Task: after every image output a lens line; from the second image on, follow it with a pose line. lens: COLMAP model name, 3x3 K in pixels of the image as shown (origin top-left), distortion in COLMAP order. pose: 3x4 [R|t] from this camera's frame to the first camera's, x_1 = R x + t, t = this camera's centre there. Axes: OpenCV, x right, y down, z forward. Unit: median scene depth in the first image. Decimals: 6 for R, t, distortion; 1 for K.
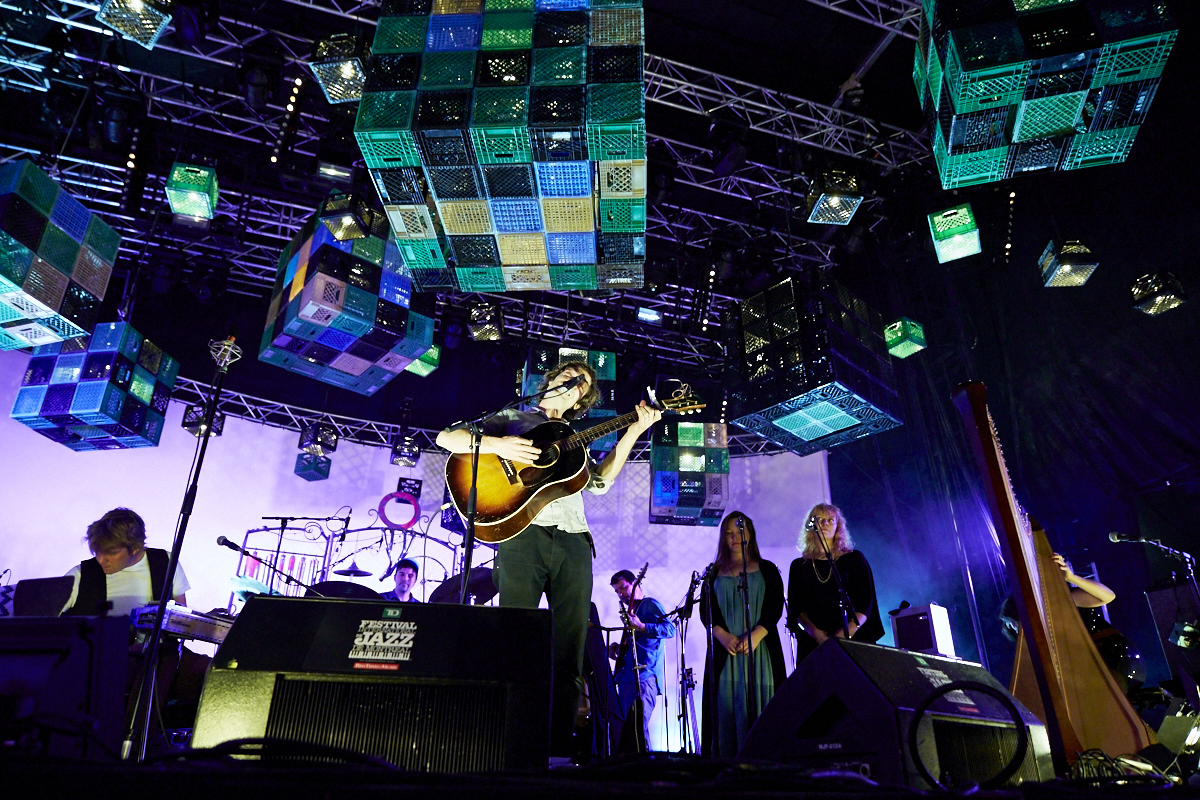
lens RADIAL K [[835.0, 0, 591.6], [0, 835.0, 397.8], [0, 0, 1]] dist [-0.014477, 0.000953]
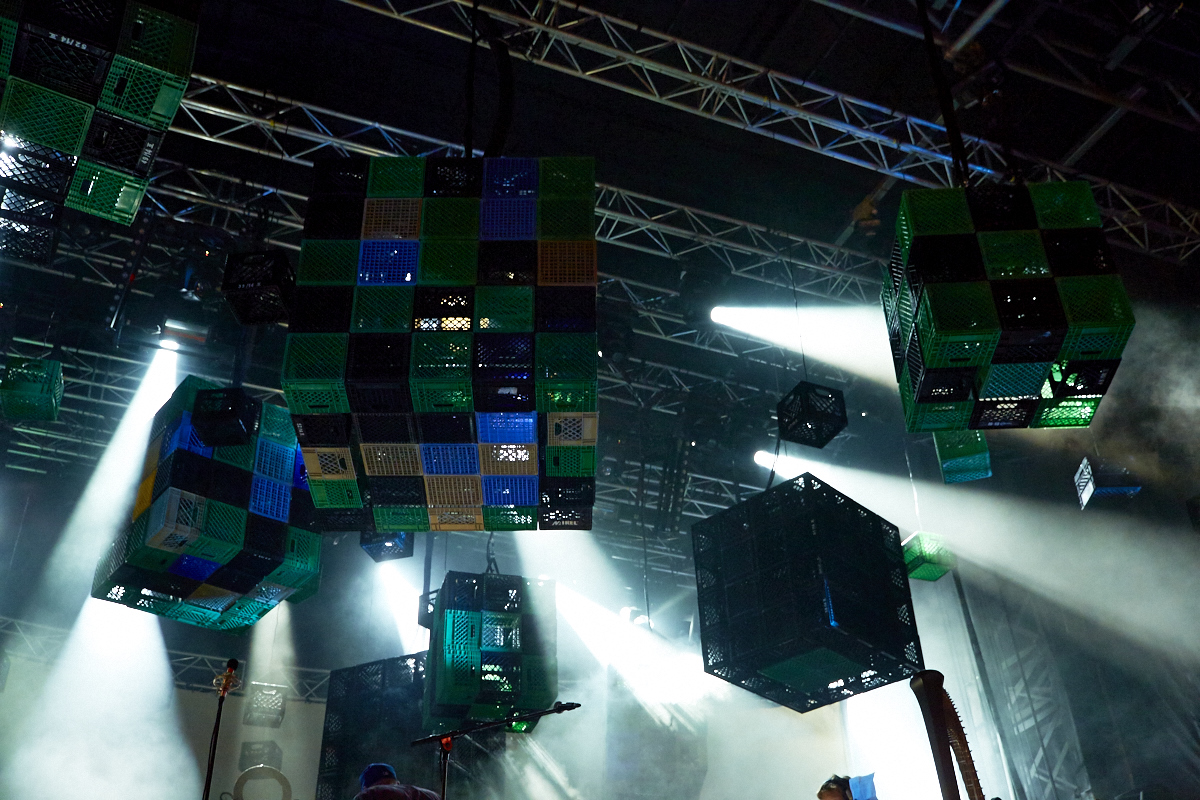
lens RADIAL K [[1296.1, 0, 600.0], [0, 1296.1, 407.6], [0, 0, 1]] dist [0.082991, 0.000000]
pose [[0.997662, 0.012645, 0.067162, -0.018381], [-0.003565, 0.991023, -0.133642, -0.063498], [-0.068249, 0.133091, 0.988751, -0.267262]]
